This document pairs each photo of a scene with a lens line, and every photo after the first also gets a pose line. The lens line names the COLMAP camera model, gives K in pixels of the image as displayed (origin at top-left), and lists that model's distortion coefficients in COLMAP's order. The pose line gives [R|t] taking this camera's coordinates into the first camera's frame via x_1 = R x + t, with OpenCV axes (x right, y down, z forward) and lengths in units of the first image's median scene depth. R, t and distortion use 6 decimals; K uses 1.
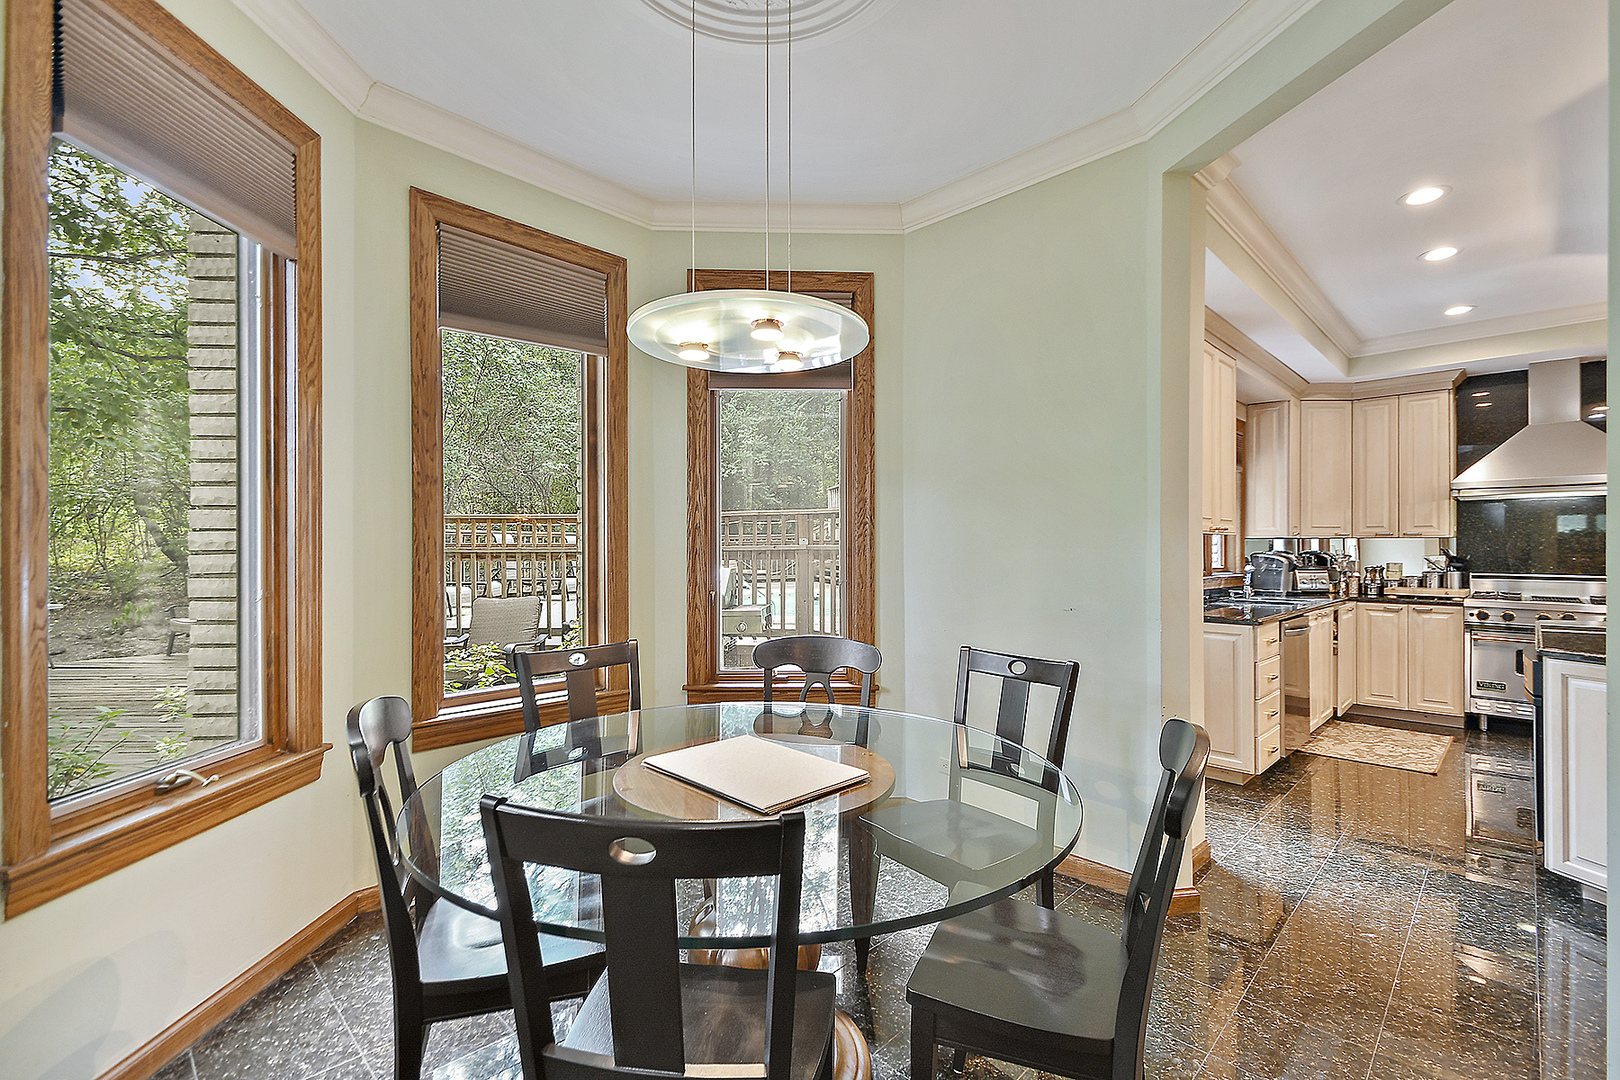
lens RADIAL K [[727.0, 0, 837.5], [0, 727.0, 546.2], [0, 0, 1]] dist [0.003226, -0.000104]
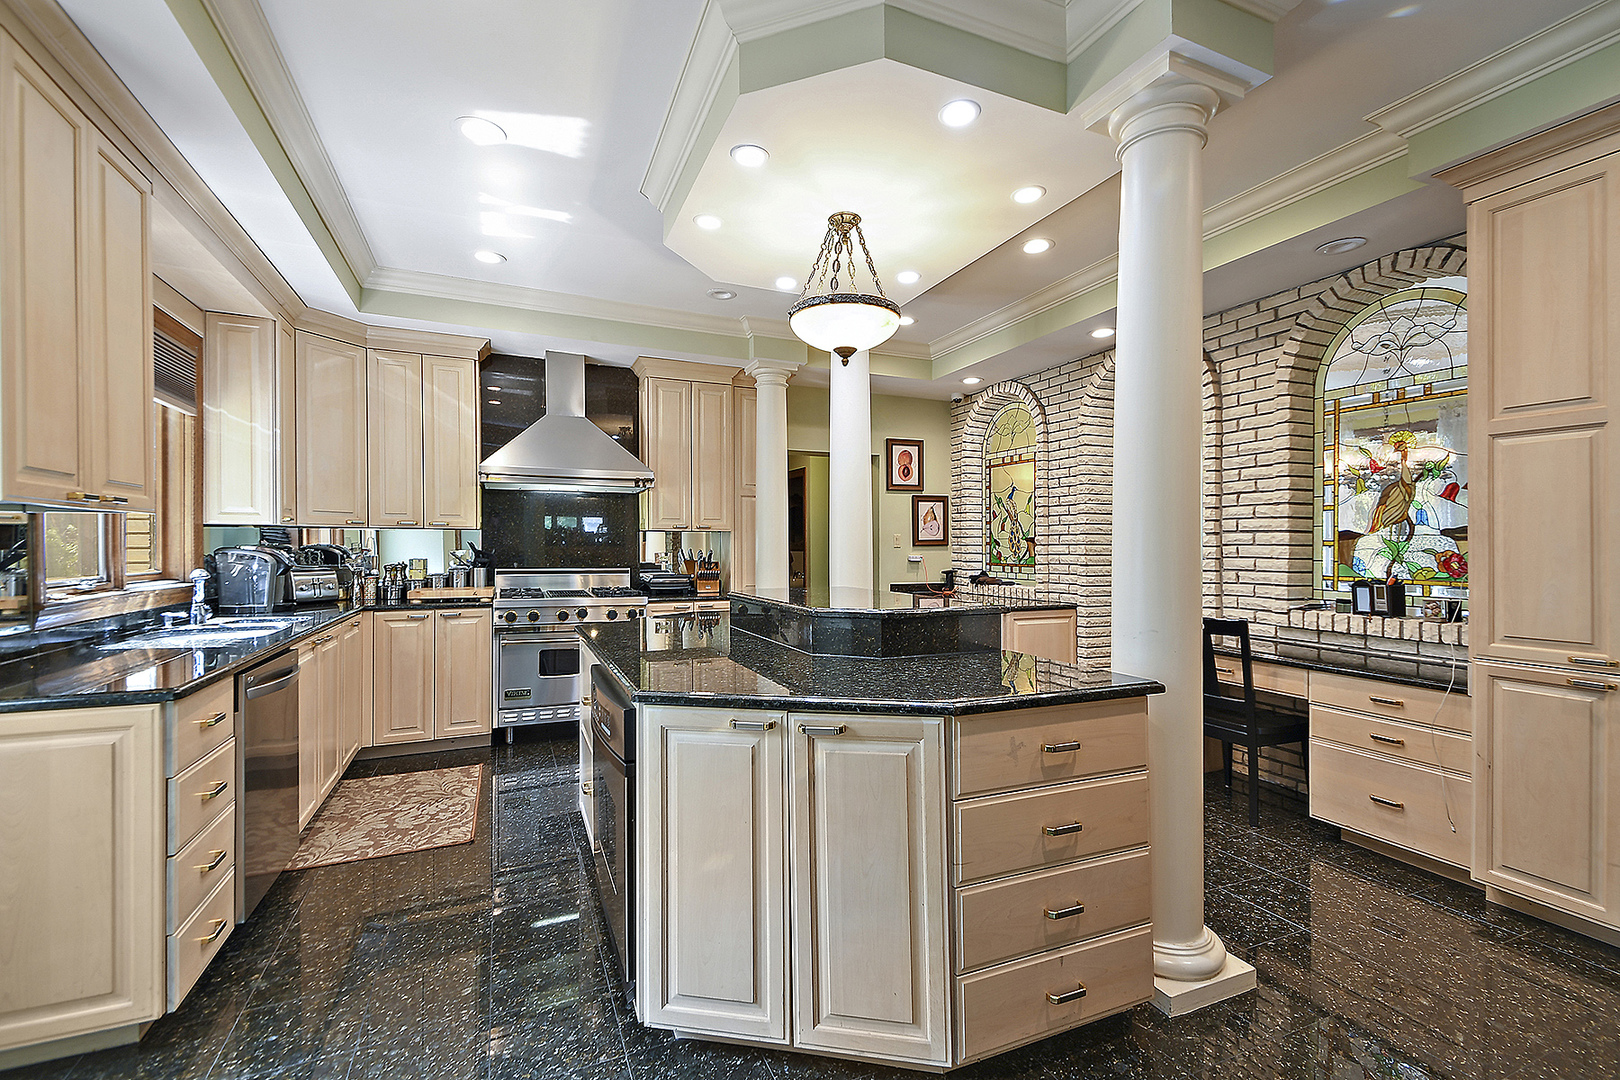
lens RADIAL K [[727.0, 0, 837.5], [0, 727.0, 546.2], [0, 0, 1]] dist [0.003226, -0.000104]
pose [[0.376606, -0.005275, 0.926359, 0.191388], [-0.003660, 0.999968, 0.007182, 0.000769], [-0.926366, -0.006095, 0.376574, 0.265014]]
